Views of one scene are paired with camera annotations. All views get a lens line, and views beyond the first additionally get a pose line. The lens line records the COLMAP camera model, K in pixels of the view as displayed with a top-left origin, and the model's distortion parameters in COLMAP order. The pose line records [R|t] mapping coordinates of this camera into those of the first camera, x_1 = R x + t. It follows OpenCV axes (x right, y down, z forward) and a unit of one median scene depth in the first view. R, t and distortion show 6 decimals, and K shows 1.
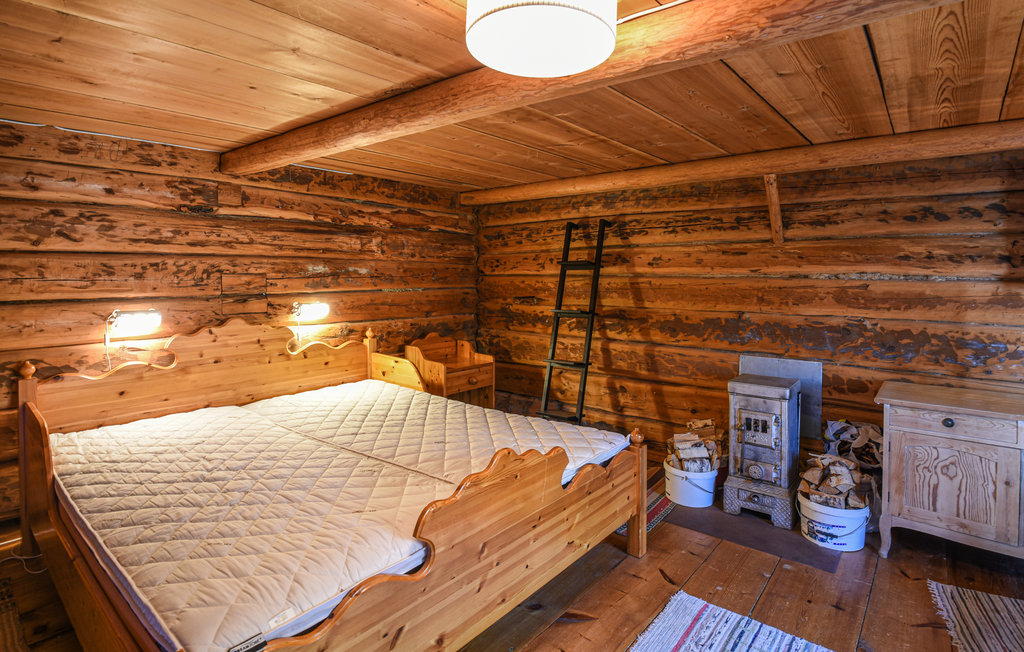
lens RADIAL K [[512.9, 0, 498.6], [0, 512.9, 271.9], [0, 0, 1]] dist [-0.028388, 0.000144]
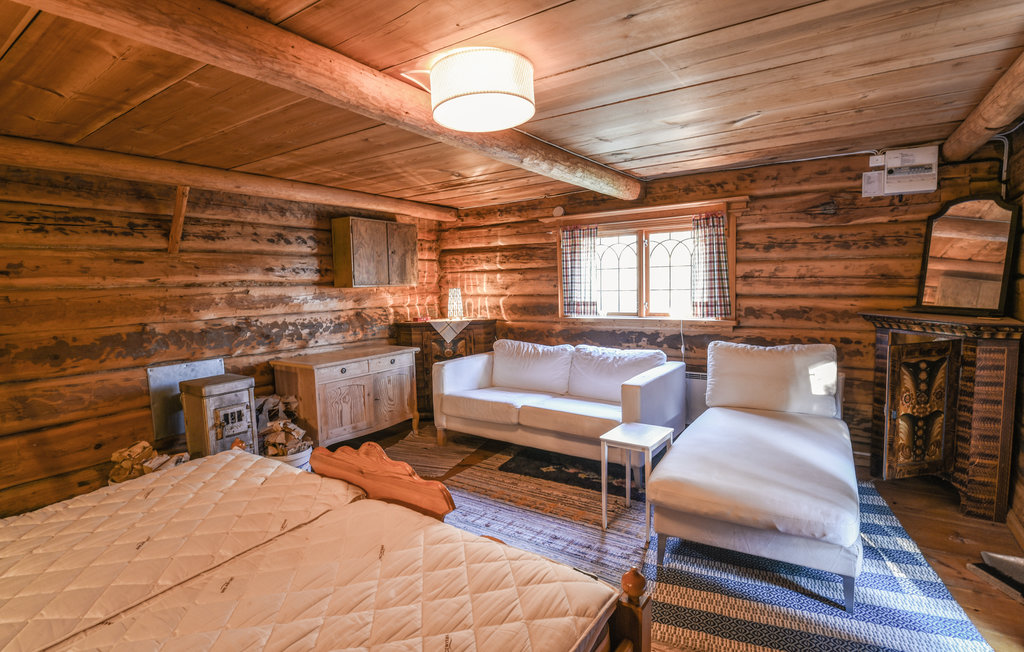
lens RADIAL K [[512.9, 0, 509.7], [0, 512.9, 326.3], [0, 0, 1]] dist [-0.028388, 0.000144]
pose [[-0.109280, -0.089937, 0.989934, -0.546760], [0.016119, 0.995607, 0.092231, 0.007226], [-0.993880, 0.026036, -0.107350, 0.430100]]
